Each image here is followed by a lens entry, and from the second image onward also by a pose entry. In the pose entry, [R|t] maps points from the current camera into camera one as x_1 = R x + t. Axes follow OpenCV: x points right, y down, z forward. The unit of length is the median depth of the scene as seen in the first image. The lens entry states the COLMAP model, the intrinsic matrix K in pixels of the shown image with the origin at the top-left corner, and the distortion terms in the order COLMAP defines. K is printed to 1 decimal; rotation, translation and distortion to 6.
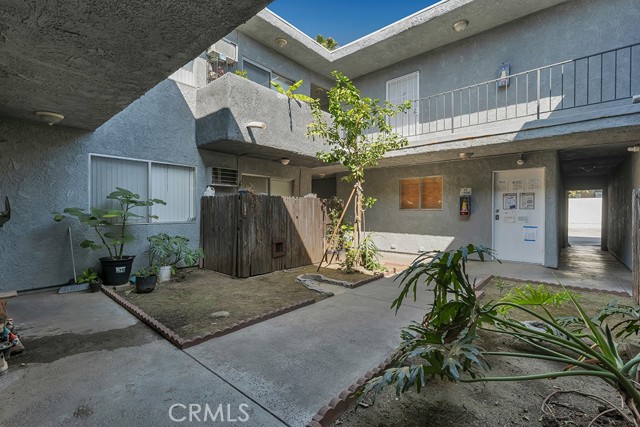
lens RADIAL K [[290.9, 0, 321.7], [0, 290.9, 213.7], [0, 0, 1]] dist [0.006012, -0.001822]
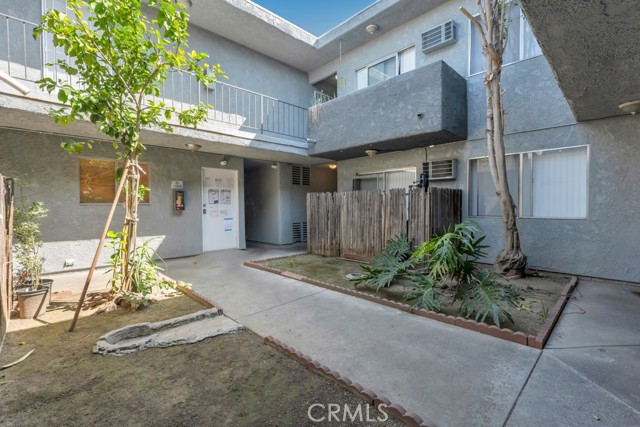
lens RADIAL K [[290.9, 0, 319.1], [0, 290.9, 211.6], [0, 0, 1]] dist [0.006012, -0.001822]
pose [[0.086958, -0.022399, 0.995960, -0.448730], [0.014590, 0.999669, 0.021208, -0.003700], [-0.996105, 0.012686, 0.087256, 0.543500]]
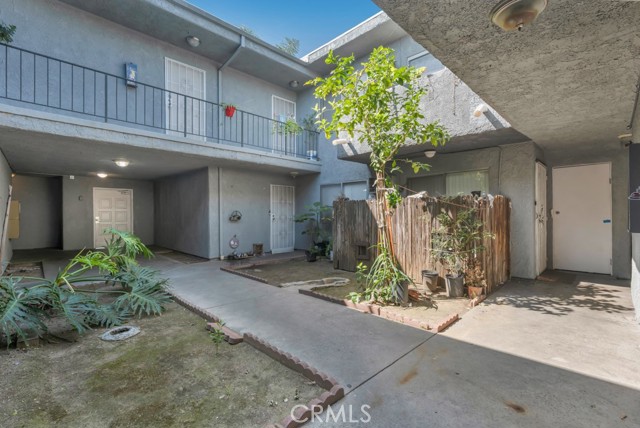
lens RADIAL K [[290.9, 0, 307.2], [0, 290.9, 213.7], [0, 0, 1]] dist [0.006012, -0.001822]
pose [[-0.097968, -0.003670, -0.995183, 0.852092], [-0.007656, 0.999966, -0.002933, -0.008069], [0.995160, 0.007332, -0.097993, 0.877009]]
